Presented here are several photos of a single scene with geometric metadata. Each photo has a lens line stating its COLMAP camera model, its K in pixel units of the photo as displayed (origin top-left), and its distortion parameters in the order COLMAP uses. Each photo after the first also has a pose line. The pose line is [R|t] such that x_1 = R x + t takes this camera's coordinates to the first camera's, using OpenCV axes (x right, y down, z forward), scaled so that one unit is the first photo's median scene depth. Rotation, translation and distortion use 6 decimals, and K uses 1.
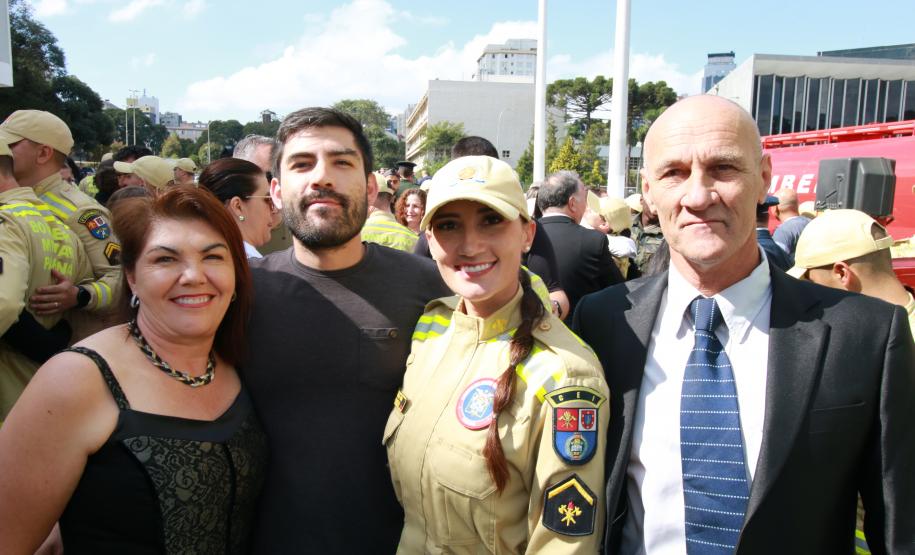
lens RADIAL K [[695.6, 0, 460.3], [0, 695.6, 276.4], [0, 0, 1]] dist [0.006237, 0.003299]
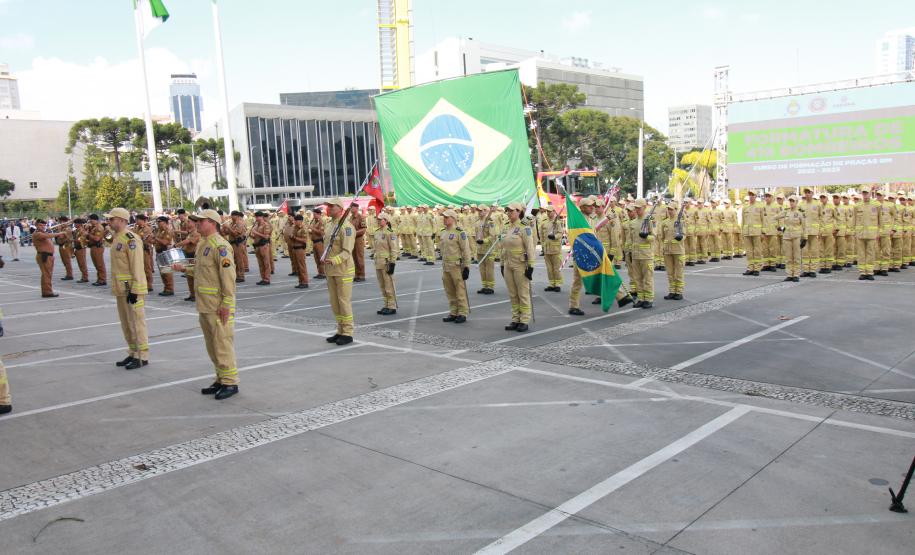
lens RADIAL K [[695.6, 0, 456.1], [0, 695.6, 278.9], [0, 0, 1]] dist [0.006237, 0.003299]
pose [[0.754323, -0.140215, 0.641355, -0.166093], [0.149309, 0.987966, 0.040385, 0.022185], [-0.639300, 0.065296, 0.766180, -0.251278]]
